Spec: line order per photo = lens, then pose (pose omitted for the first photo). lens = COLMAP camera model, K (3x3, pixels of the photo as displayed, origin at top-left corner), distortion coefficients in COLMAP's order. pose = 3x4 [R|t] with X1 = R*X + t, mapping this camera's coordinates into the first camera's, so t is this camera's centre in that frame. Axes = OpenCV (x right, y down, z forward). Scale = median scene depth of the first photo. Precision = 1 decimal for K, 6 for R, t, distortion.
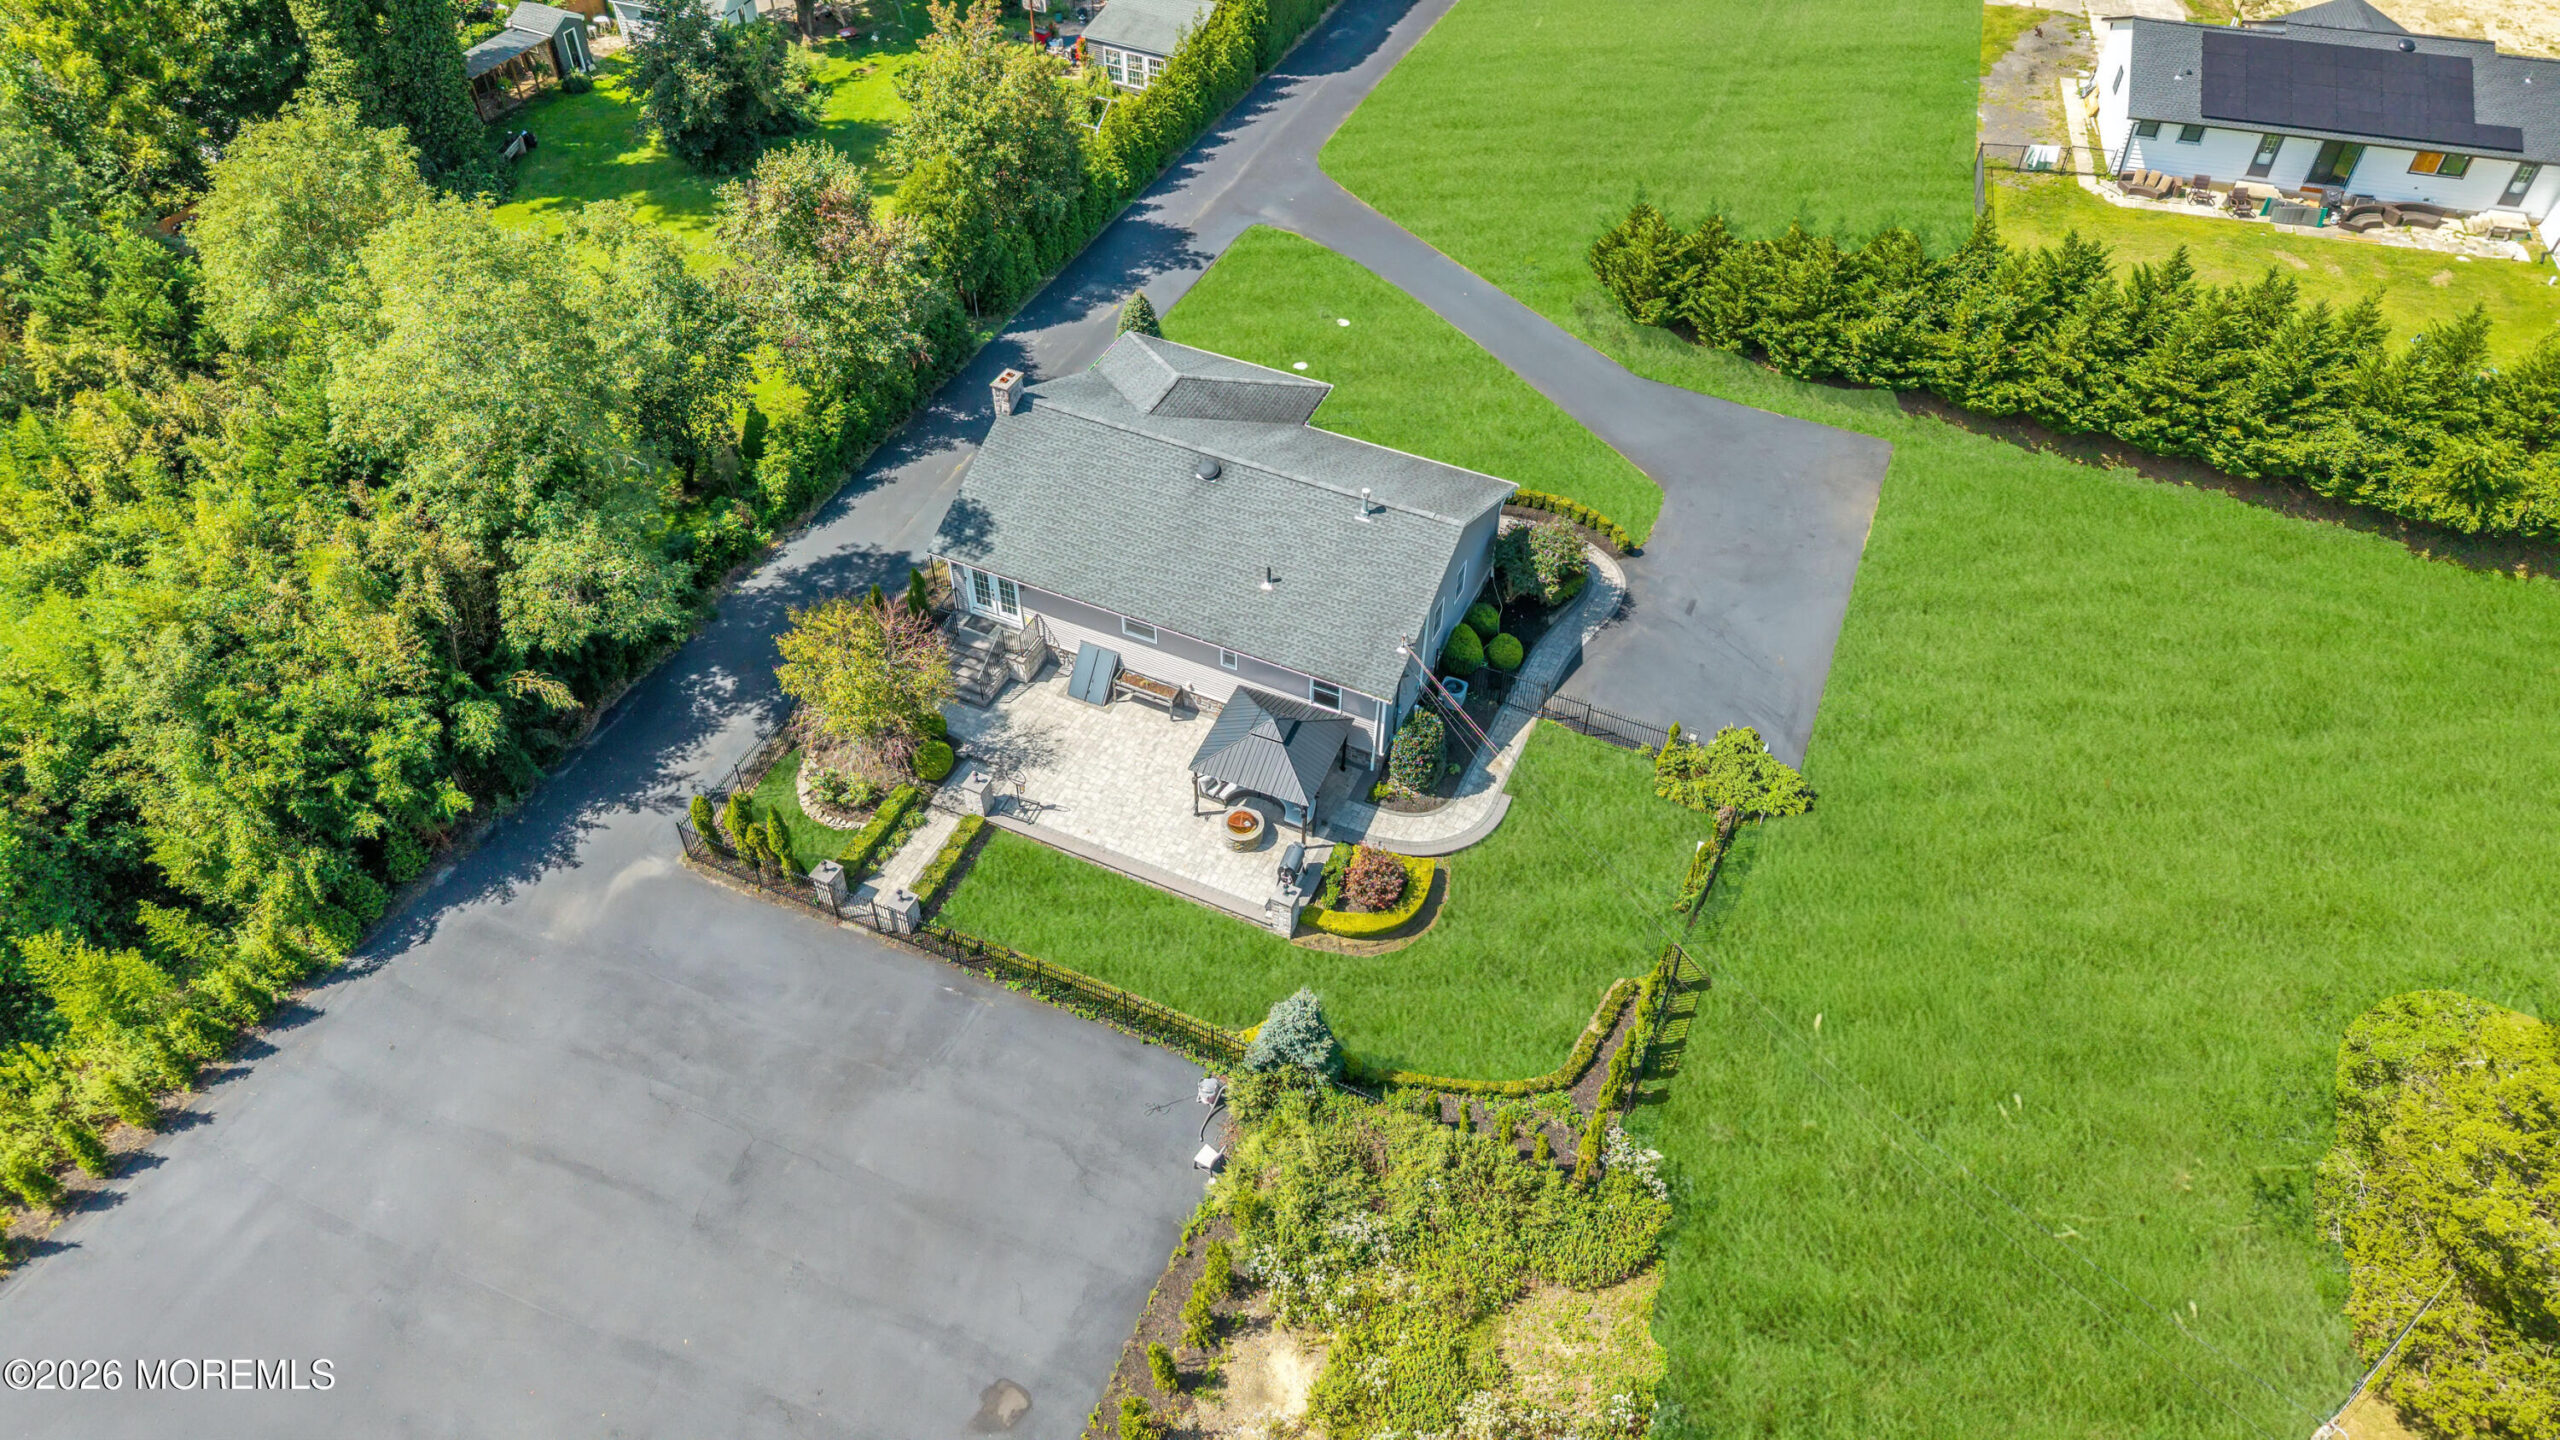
lens RADIAL K [[1705.7, 0, 1283.9], [0, 1705.7, 722.2], [0, 0, 1]] dist [-0.002869, 0.007902]
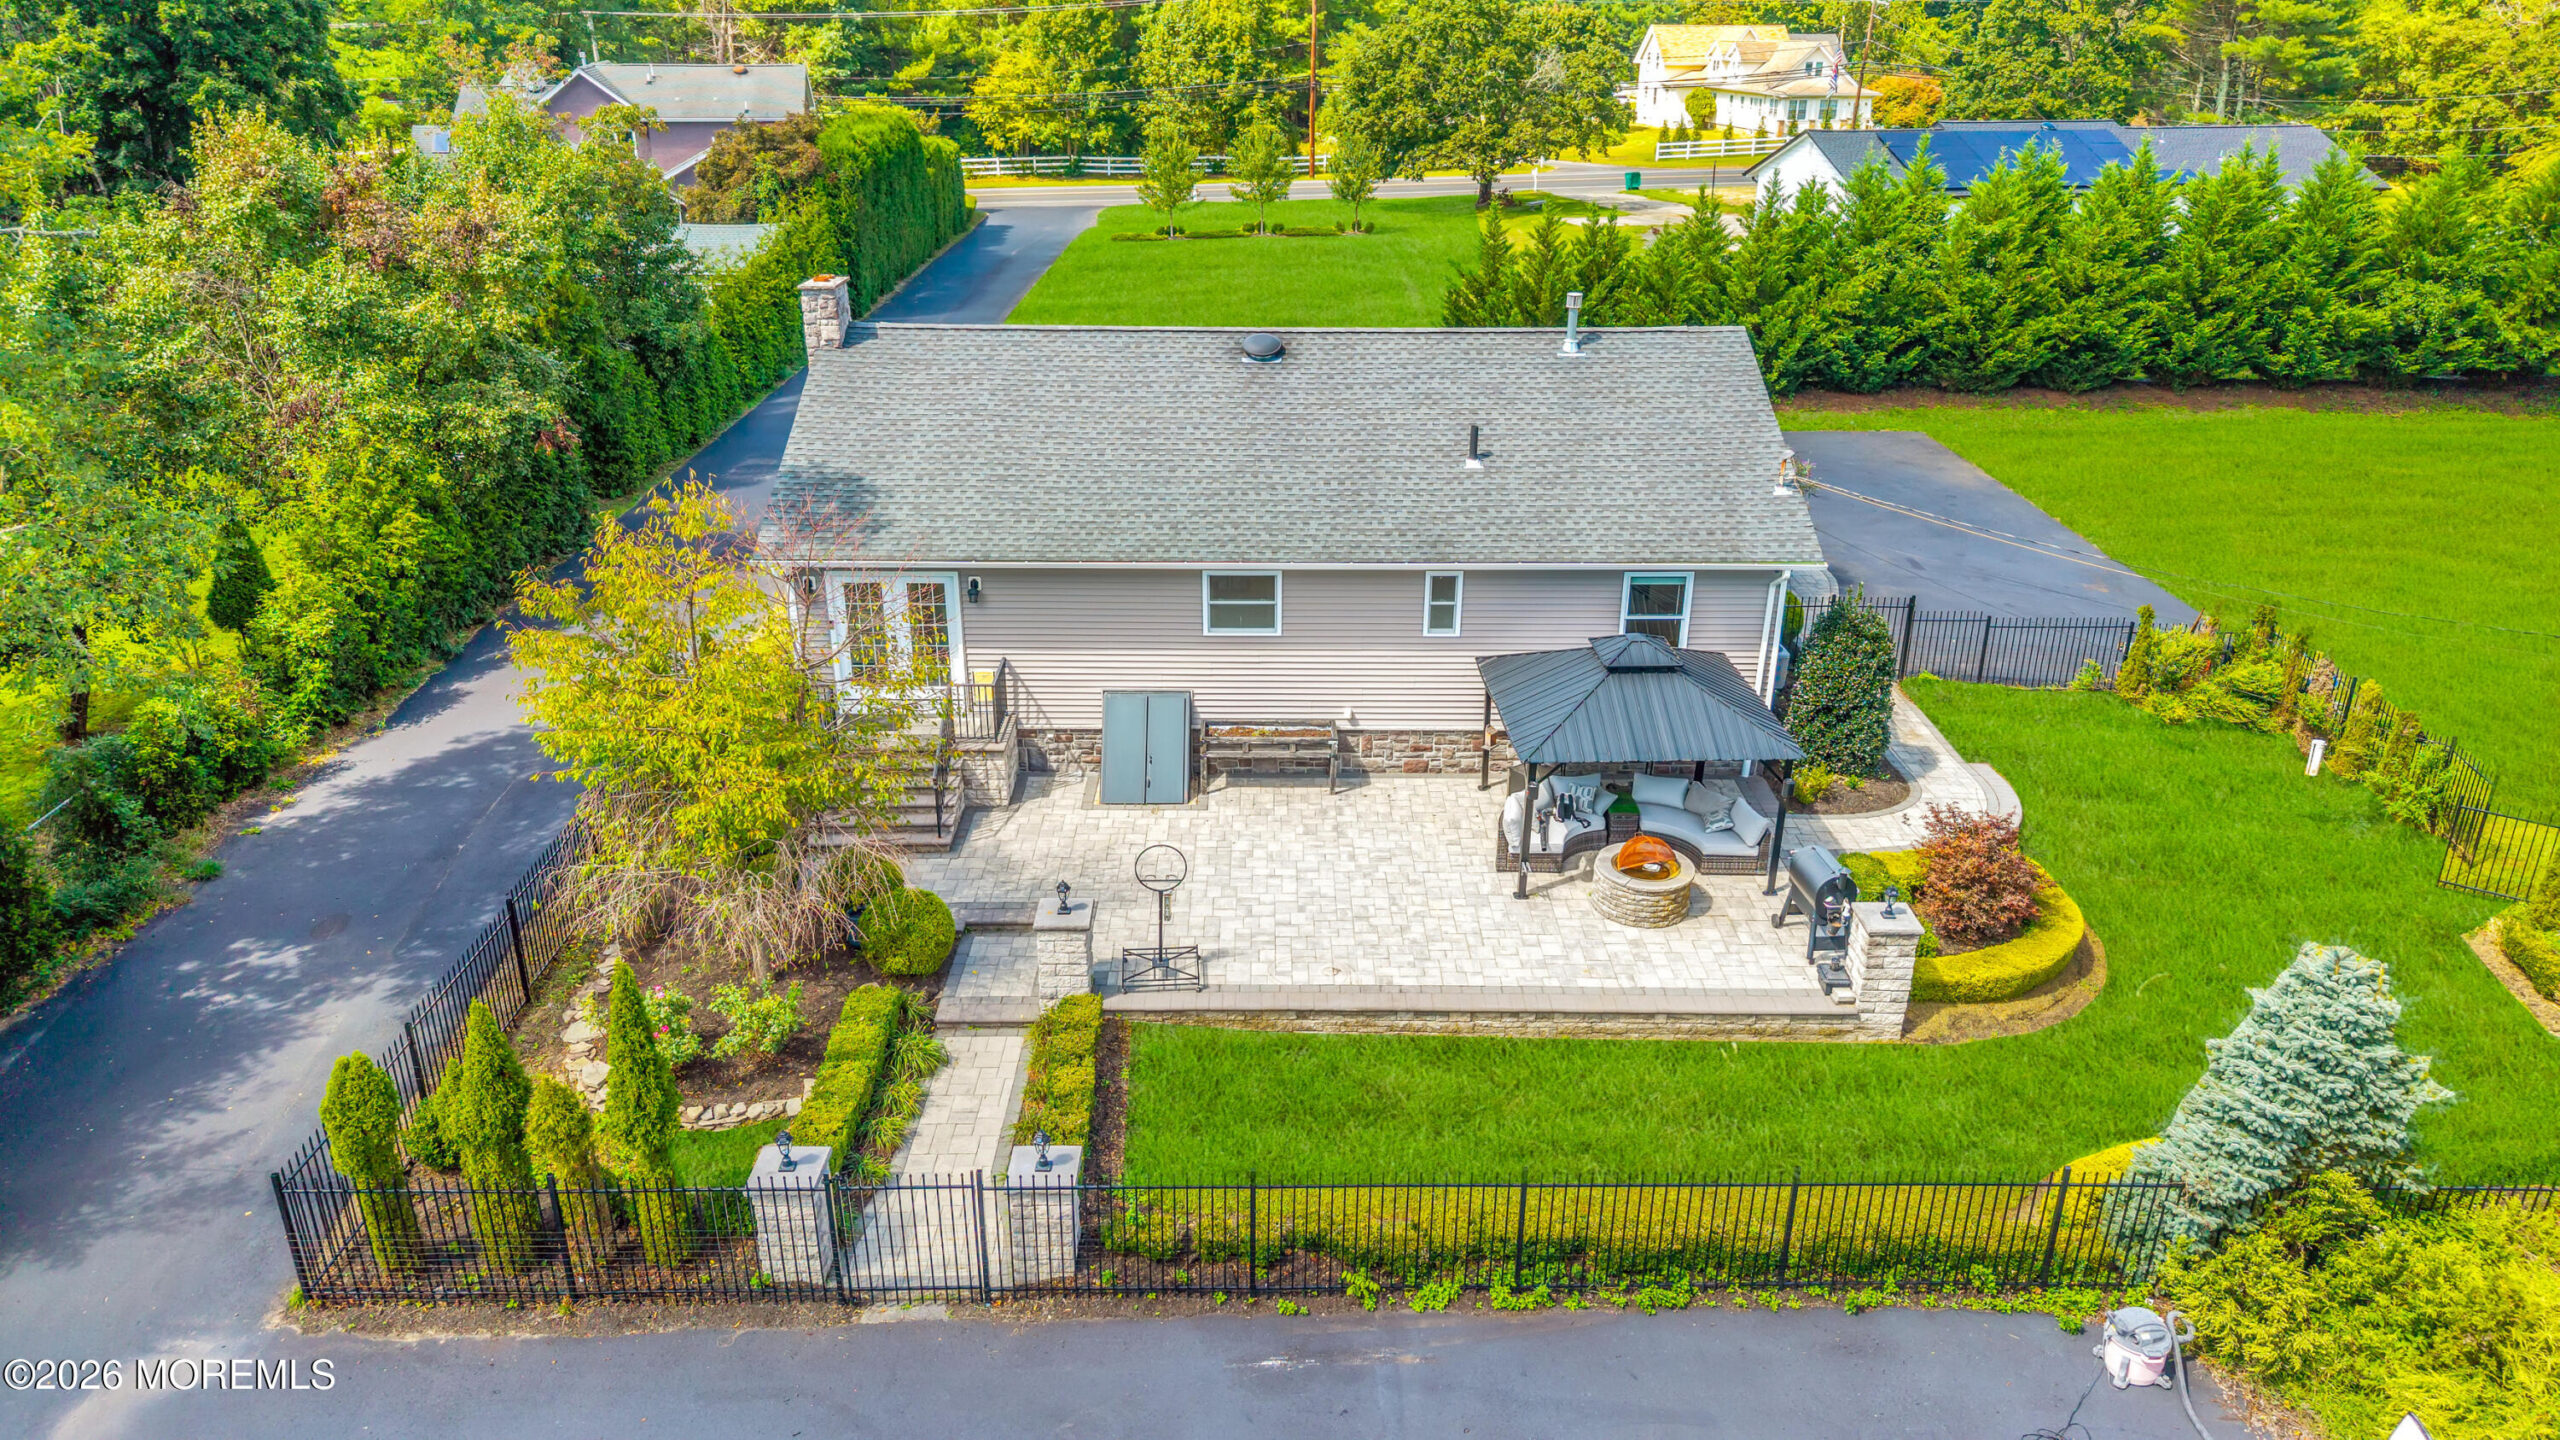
lens RADIAL K [[1705.7, 0, 1272.1], [0, 1705.7, 715.8], [0, 0, 1]] dist [-0.002869, 0.007902]
pose [[0.909674, -0.169950, 0.378960, -0.256328], [0.299873, 0.900057, -0.316187, 0.124923], [-0.287350, 0.401267, 0.869721, 0.554020]]
